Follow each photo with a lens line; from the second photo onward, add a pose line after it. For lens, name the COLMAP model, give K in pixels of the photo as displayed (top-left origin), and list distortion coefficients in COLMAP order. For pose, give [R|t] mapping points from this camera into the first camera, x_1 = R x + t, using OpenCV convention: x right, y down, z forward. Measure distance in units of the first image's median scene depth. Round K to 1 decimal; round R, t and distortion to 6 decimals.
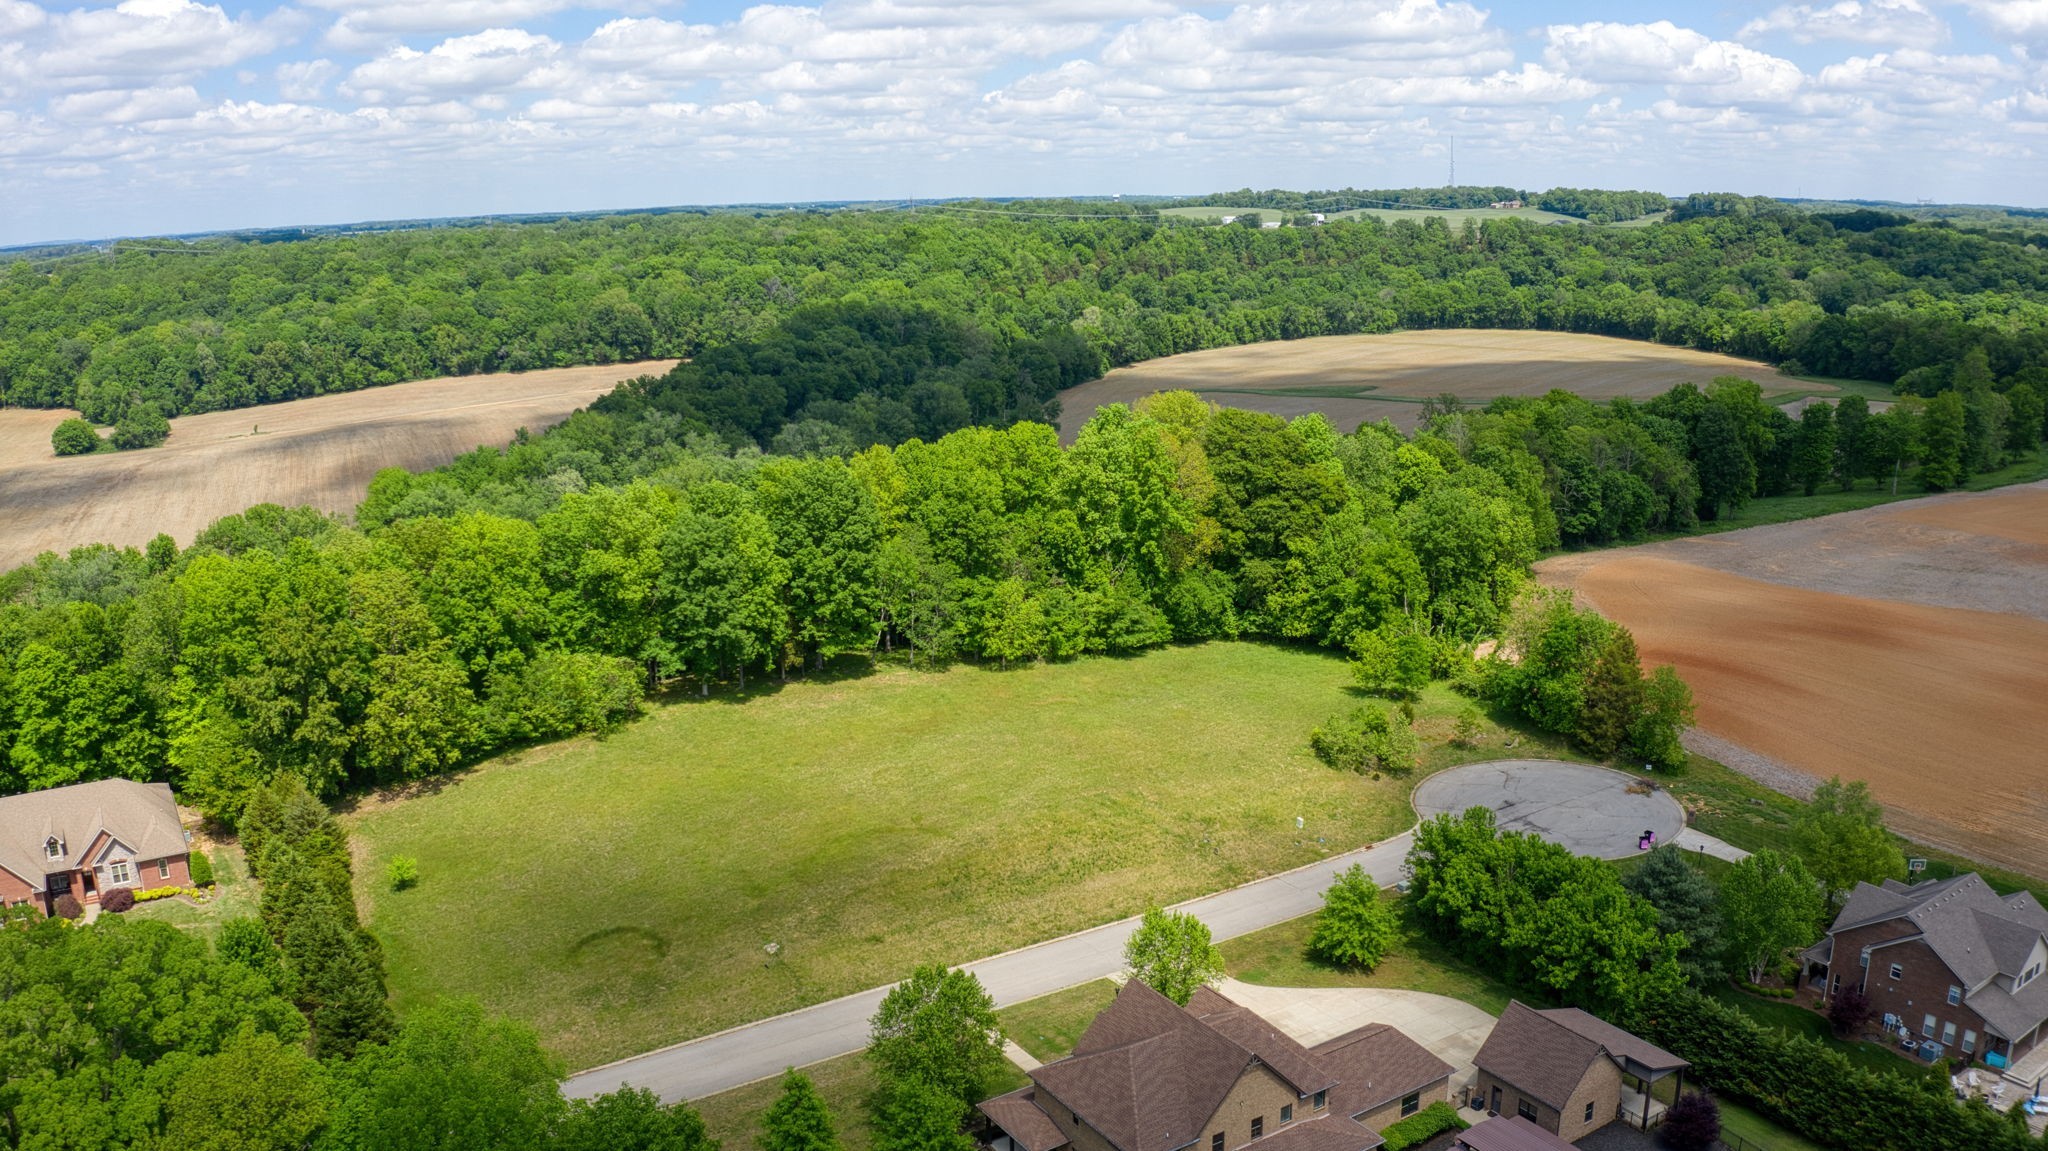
lens RADIAL K [[1619.7, 0, 1020.1], [0, 1619.7, 564.6], [0, 0, 1]] dist [-0.185479, 0.007820]
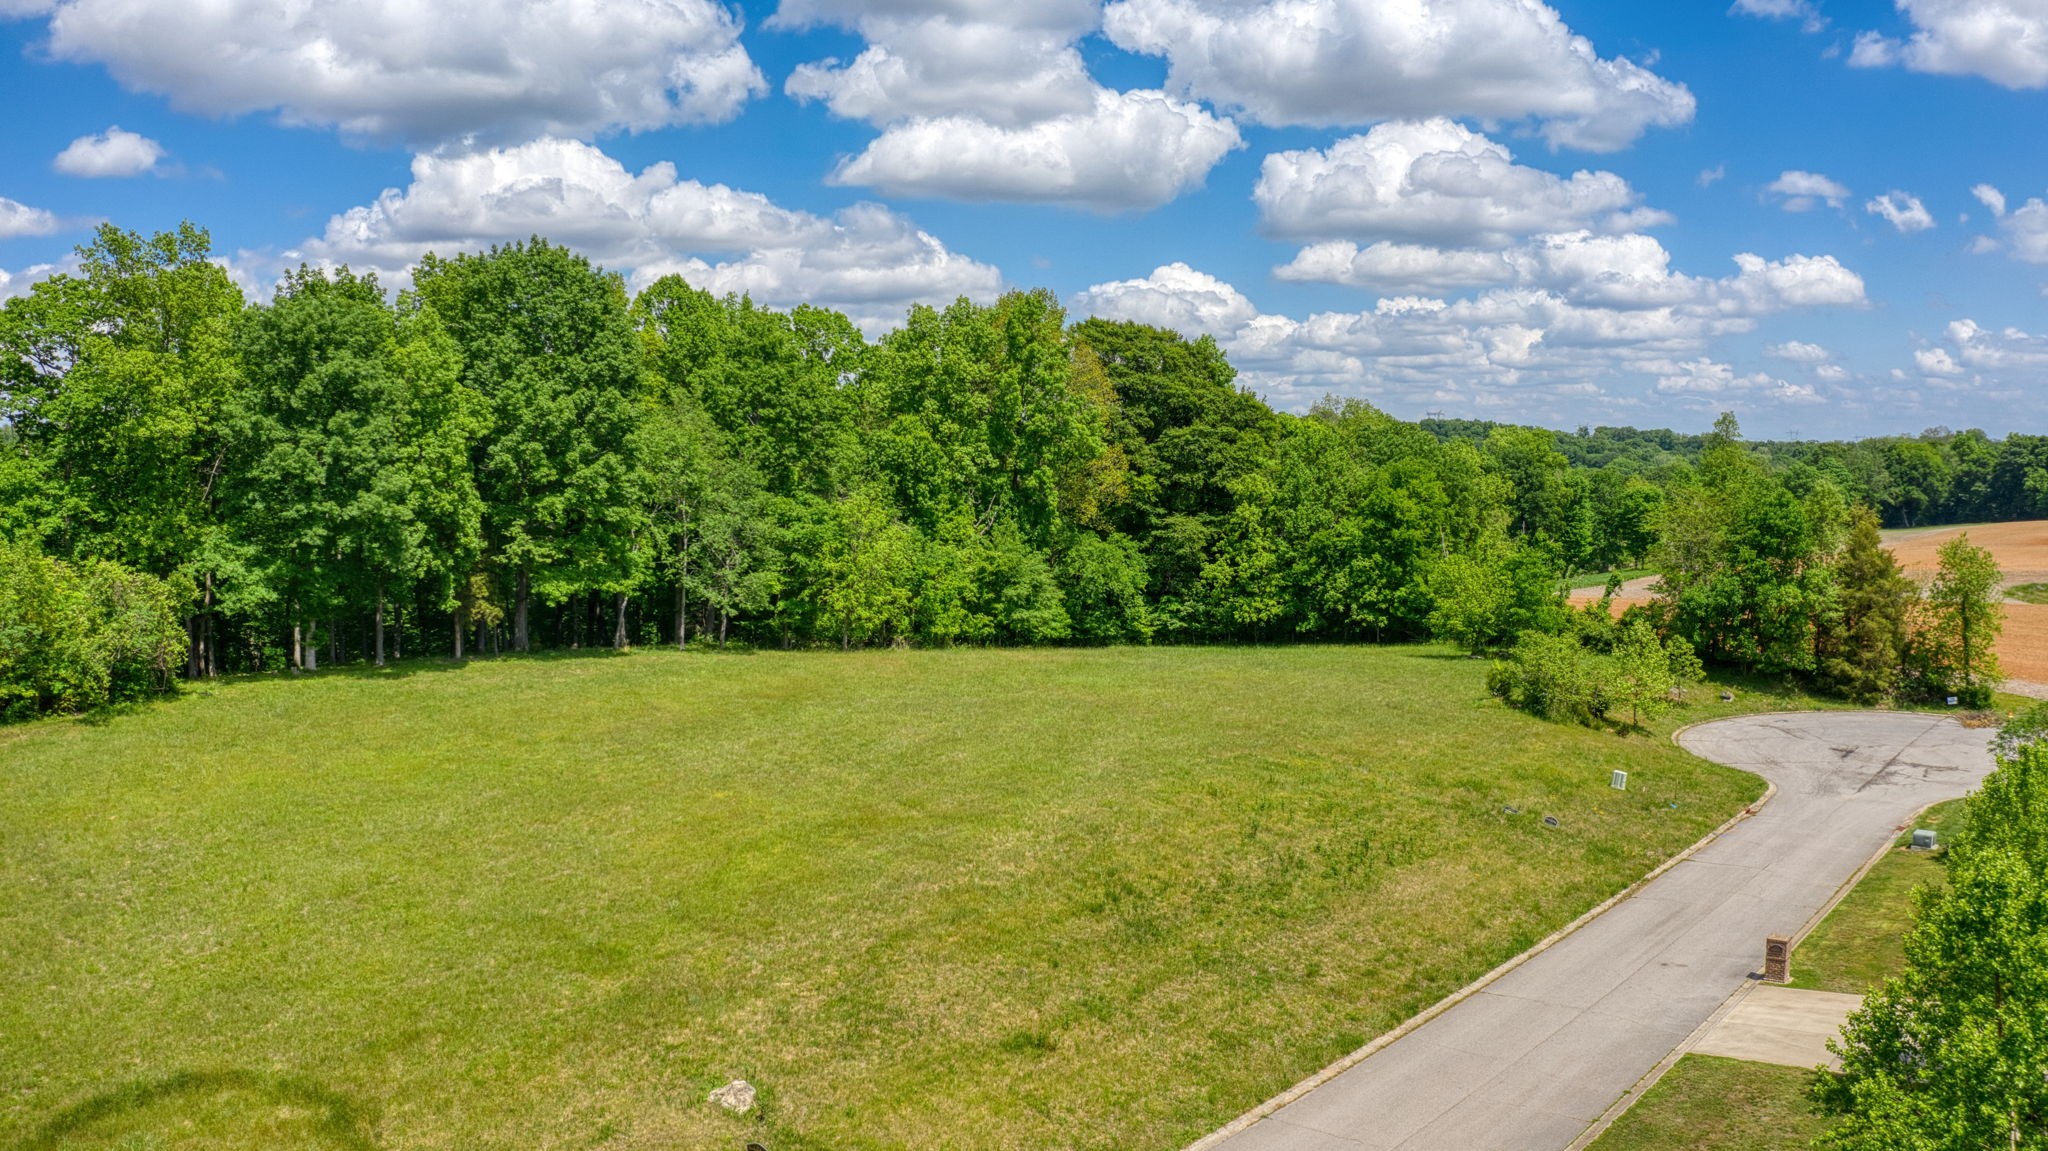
lens RADIAL K [[1619.7, 0, 1021.4], [0, 1619.7, 564.2], [0, 0, 1]] dist [-0.185479, 0.007820]
pose [[0.951208, -0.008835, 0.308425, -0.123671], [0.058916, 0.986399, -0.153446, 0.121739], [-0.302874, 0.164130, 0.938791, 0.442067]]
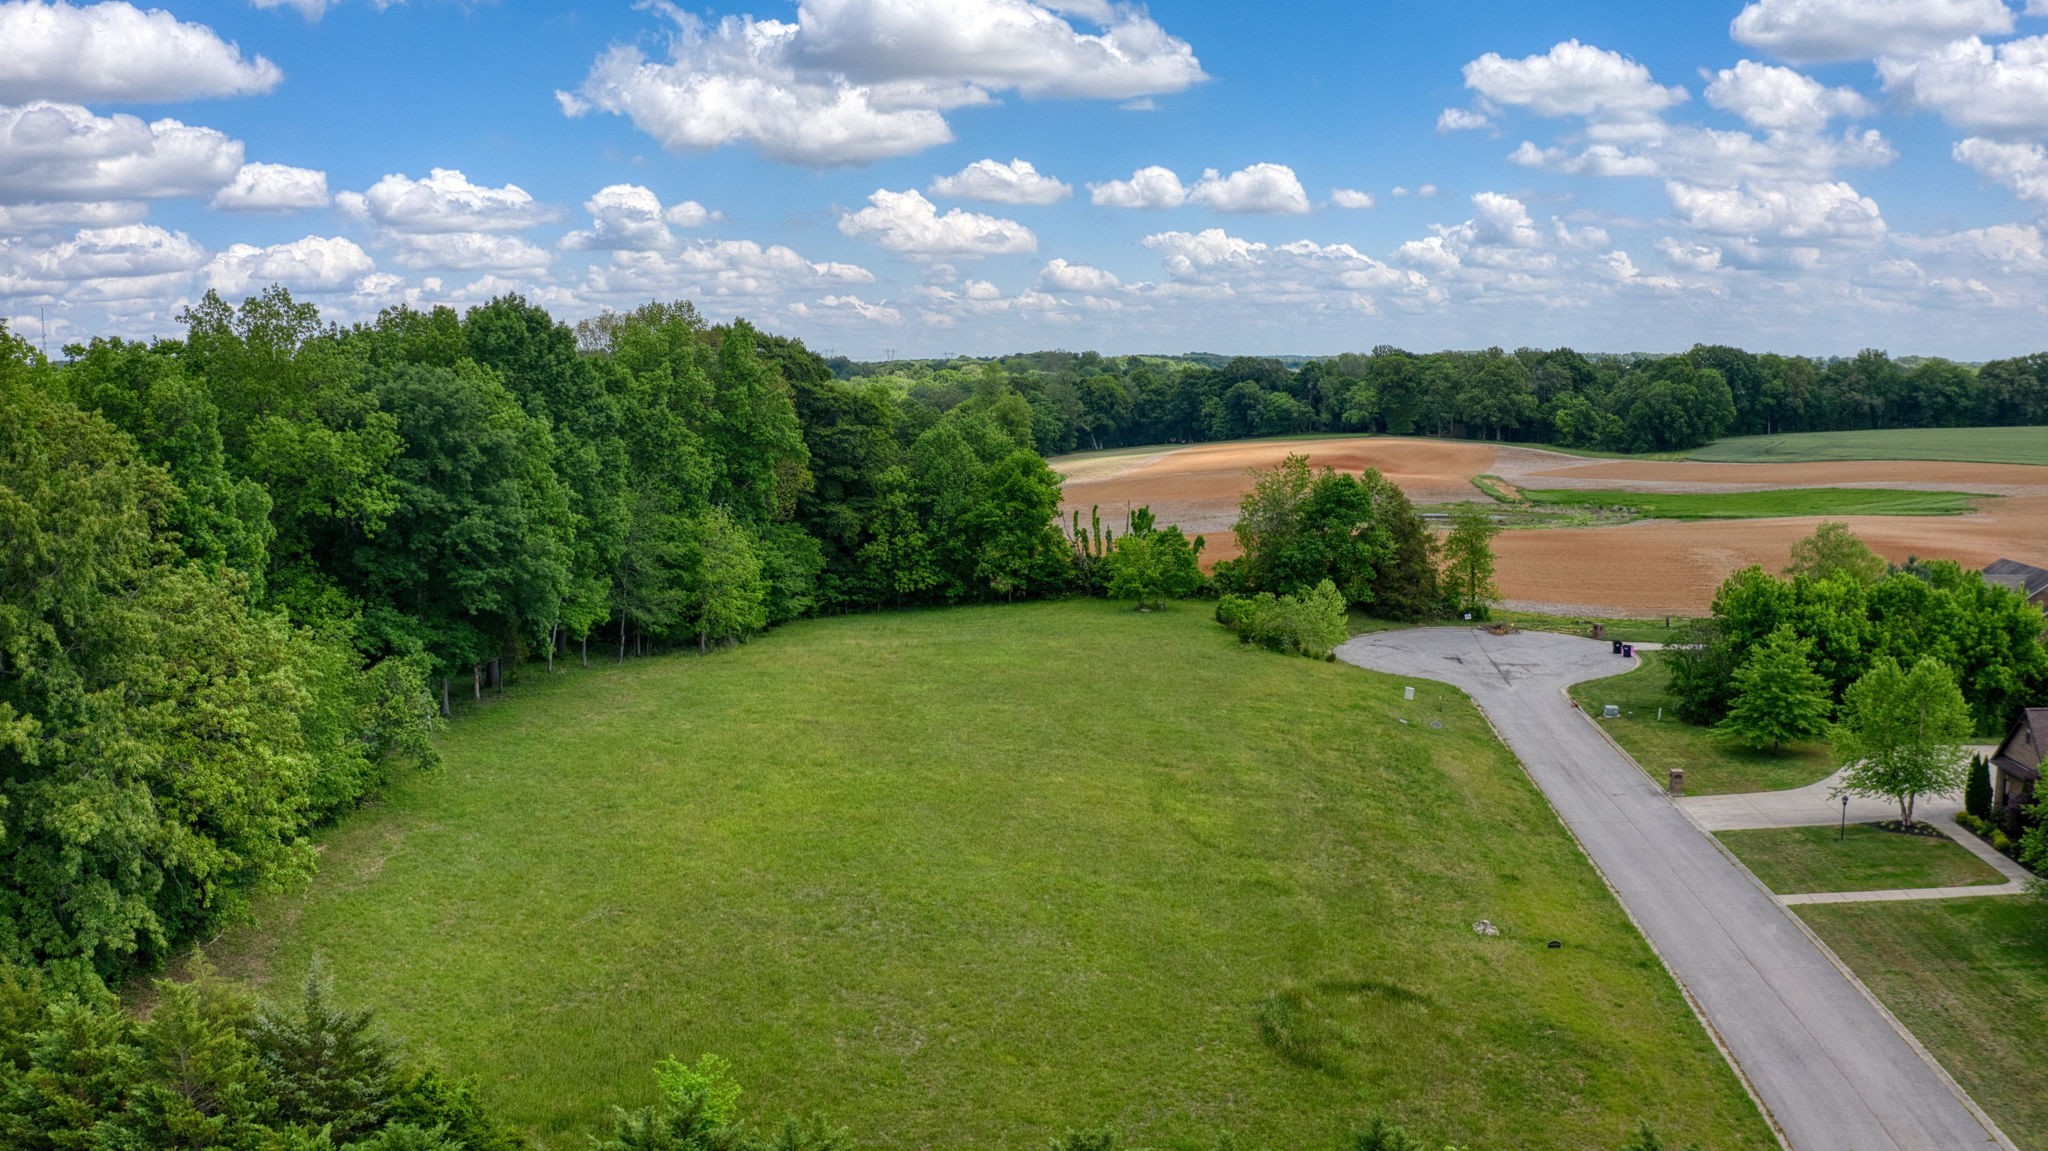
lens RADIAL K [[1619.7, 0, 1028.1], [0, 1619.7, 584.8], [0, 0, 1]] dist [-0.185479, 0.007820]
pose [[0.639395, -0.093397, 0.763184, -0.405320], [0.173510, 0.984518, -0.024883, 0.074117], [-0.749045, 0.148330, 0.645701, 0.485227]]
